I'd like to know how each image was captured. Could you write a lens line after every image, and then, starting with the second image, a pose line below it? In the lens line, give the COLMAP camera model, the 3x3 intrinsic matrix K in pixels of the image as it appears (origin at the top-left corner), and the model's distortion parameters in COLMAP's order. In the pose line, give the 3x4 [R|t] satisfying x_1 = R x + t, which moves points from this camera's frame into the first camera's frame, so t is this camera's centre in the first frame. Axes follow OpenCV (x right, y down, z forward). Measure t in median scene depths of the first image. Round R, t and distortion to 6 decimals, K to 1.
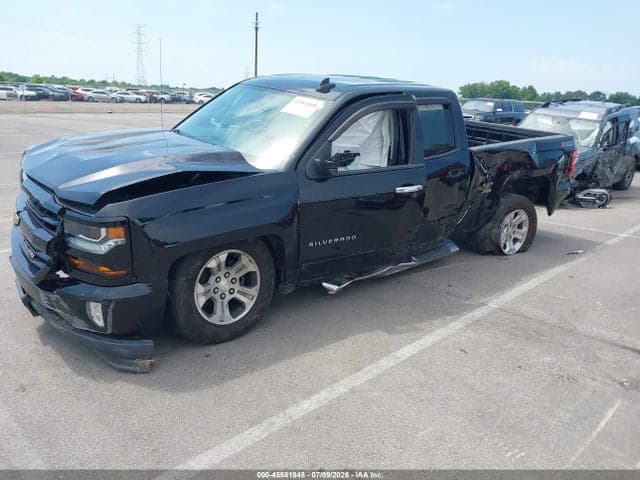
lens RADIAL K [[515.8, 0, 320.1], [0, 515.8, 240.2], [0, 0, 1]] dist [0.015203, -0.025185]
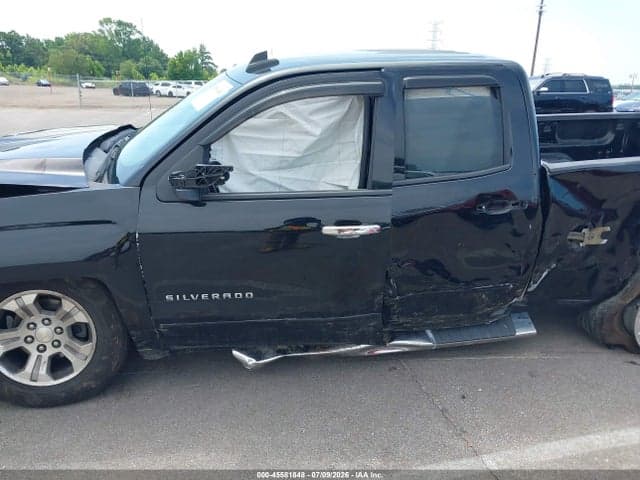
lens RADIAL K [[515.8, 0, 313.8], [0, 515.8, 243.8], [0, 0, 1]] dist [0.015203, -0.025185]
pose [[0.856971, 0.123802, -0.500274, 0.471823], [-0.116673, 0.992120, 0.045658, -0.114268], [0.501985, 0.019241, 0.864662, 0.500070]]
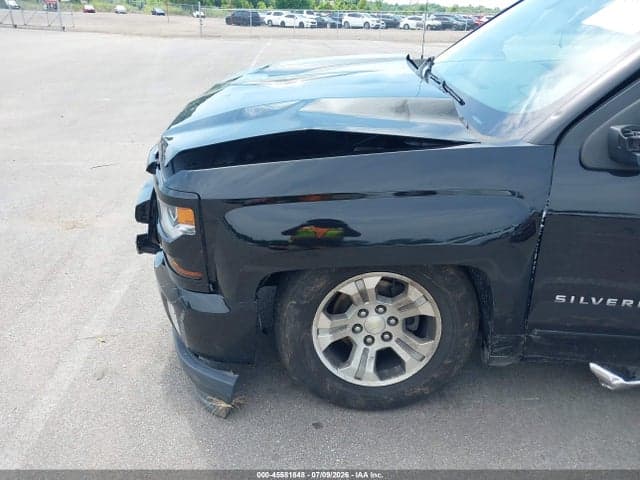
lens RADIAL K [[515.8, 0, 307.2], [0, 515.8, 241.3], [0, 0, 1]] dist [0.015203, -0.025185]
pose [[0.738937, 0.247107, -0.626826, 0.101296], [-0.167677, 0.968493, 0.184133, -0.095825], [0.652577, -0.030958, 0.757090, 0.456735]]
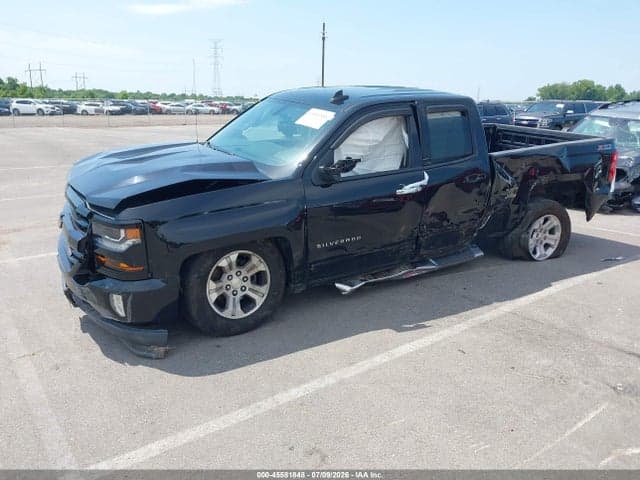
lens RADIAL K [[515.8, 0, 318.5], [0, 515.8, 240.8], [0, 0, 1]] dist [0.015203, -0.025185]
pose [[0.990469, 0.006443, -0.137588, 0.126579], [-0.008102, 0.999901, -0.011502, 0.008329], [0.137500, 0.012508, 0.990423, -0.056006]]
